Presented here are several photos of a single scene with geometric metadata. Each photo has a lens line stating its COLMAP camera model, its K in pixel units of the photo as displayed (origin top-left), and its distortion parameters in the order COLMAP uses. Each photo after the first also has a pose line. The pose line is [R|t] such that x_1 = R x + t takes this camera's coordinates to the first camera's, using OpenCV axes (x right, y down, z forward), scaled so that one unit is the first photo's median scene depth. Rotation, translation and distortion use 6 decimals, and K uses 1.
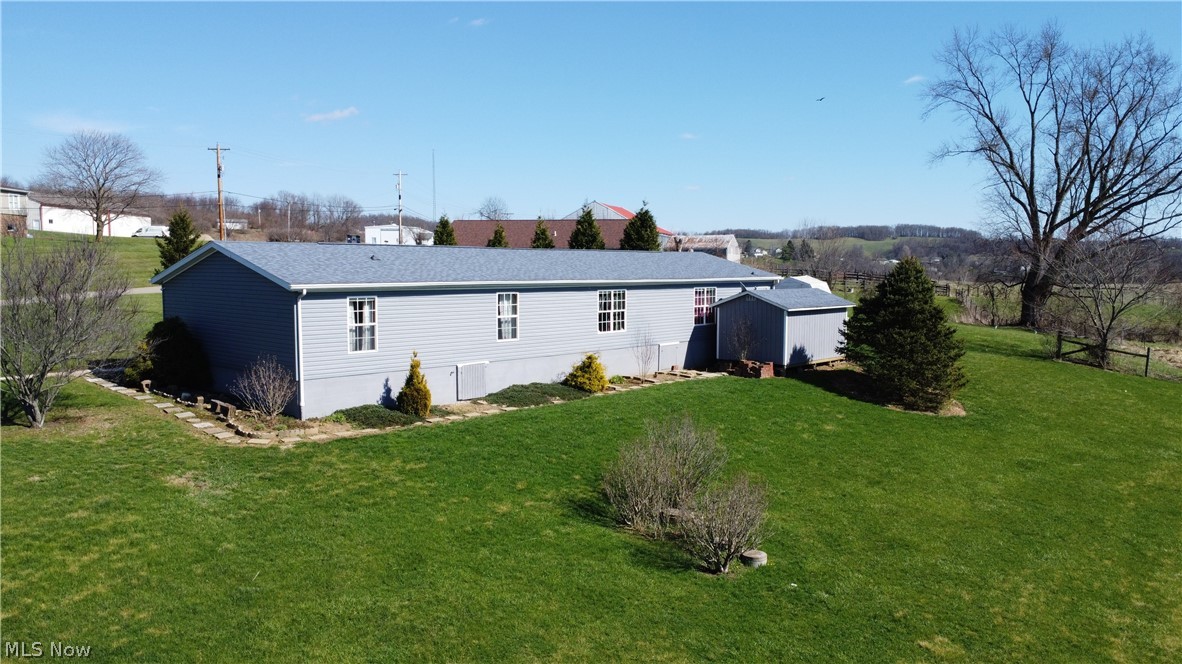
lens RADIAL K [[882.7, 0, 590.8], [0, 882.7, 332.5], [0, 0, 1]] dist [0.005375, -0.006919]
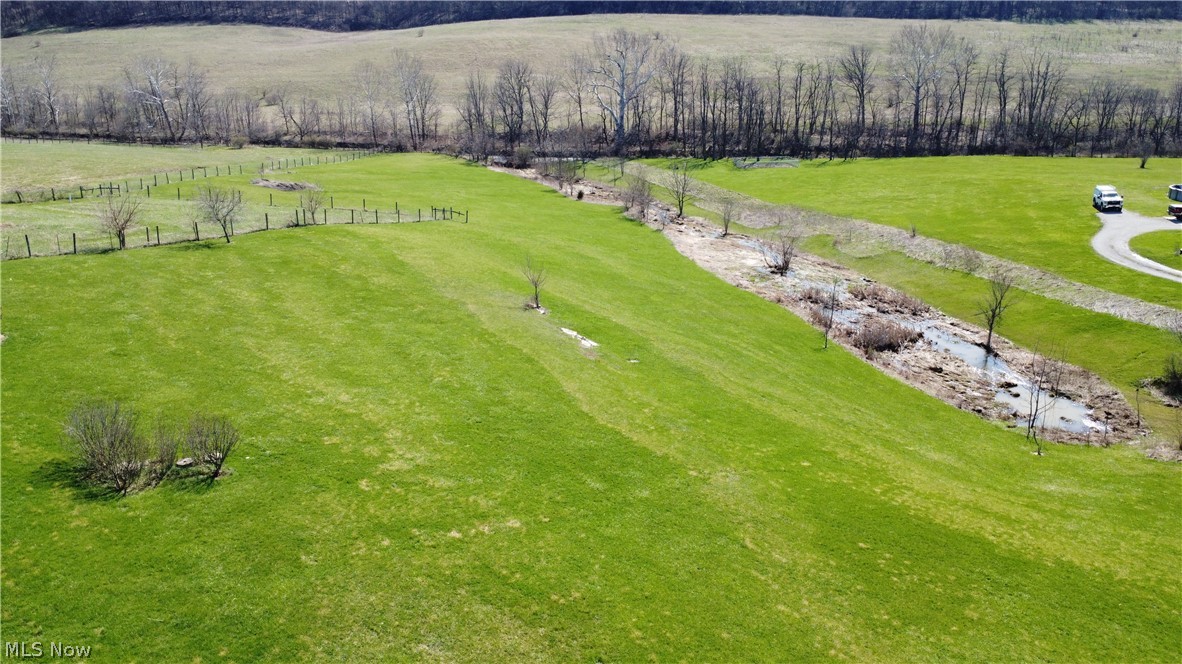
lens RADIAL K [[882.7, 0, 592.4], [0, 882.7, 335.8], [0, 0, 1]] dist [0.005375, -0.006919]
pose [[0.042197, -0.319249, 0.946731, -0.736614], [0.080850, 0.945559, 0.315250, -0.239257], [-0.995833, 0.063241, 0.065711, 0.132623]]
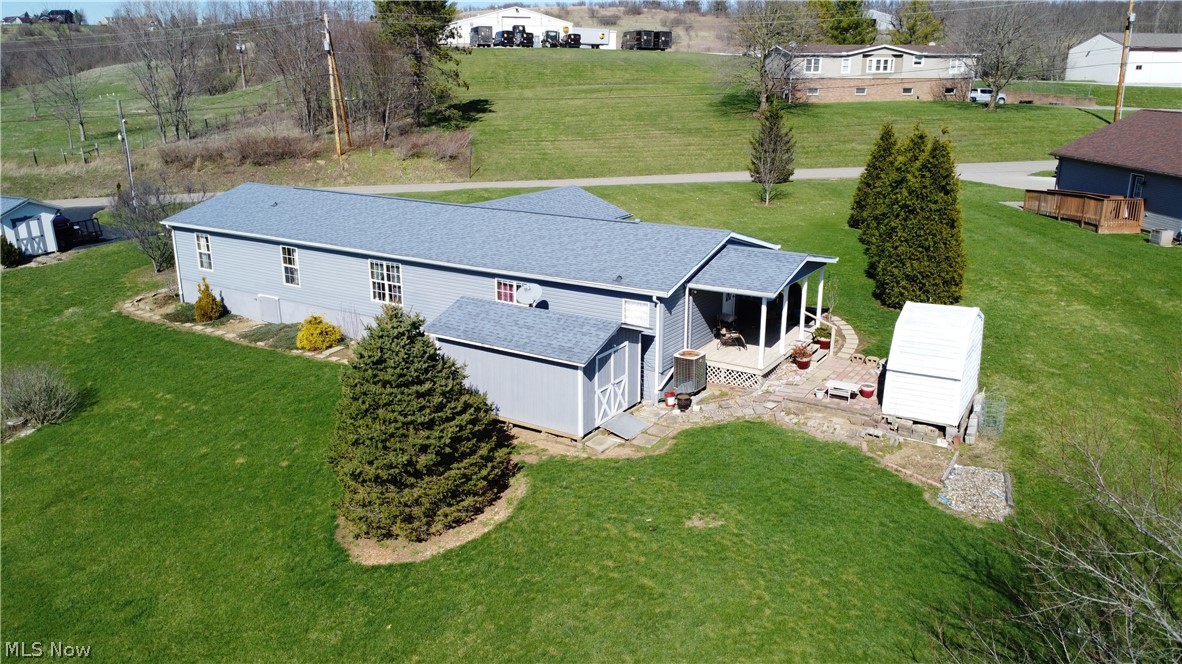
lens RADIAL K [[882.7, 0, 591.4], [0, 882.7, 333.0], [0, 0, 1]] dist [0.005375, -0.006919]
pose [[0.180076, 0.275143, -0.944388, 1.088207], [-0.074309, 0.961145, 0.265856, -0.267518], [0.980842, 0.022302, 0.193524, 1.115369]]
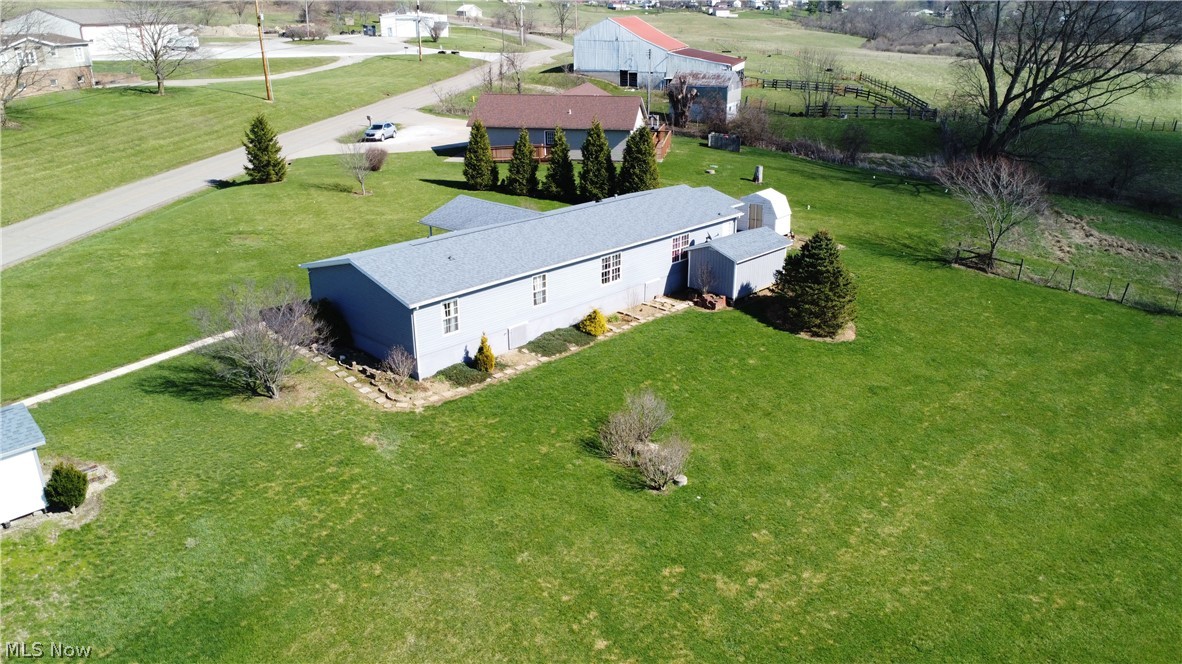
lens RADIAL K [[882.7, 0, 590.1], [0, 882.7, 334.0], [0, 0, 1]] dist [0.005375, -0.006919]
pose [[0.999827, 0.001409, -0.018565, 0.018106], [0.003749, 0.961478, 0.274857, -0.339986], [0.018237, -0.274879, 0.961306, -0.434899]]
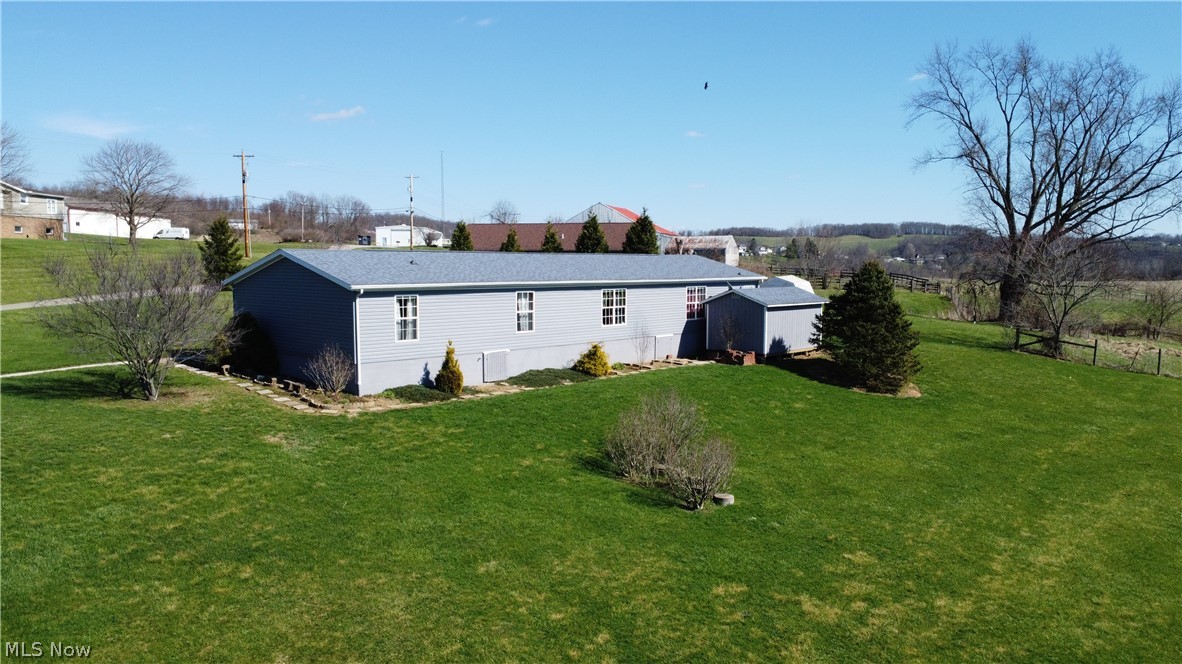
lens RADIAL K [[882.7, 0, 590.7], [0, 882.7, 332.8], [0, 0, 1]] dist [0.005375, -0.006919]
pose [[0.999978, -0.001918, -0.006326, 0.000568], [0.001932, 0.999996, 0.002285, 0.007194], [0.006322, -0.002297, 0.999977, -0.169591]]
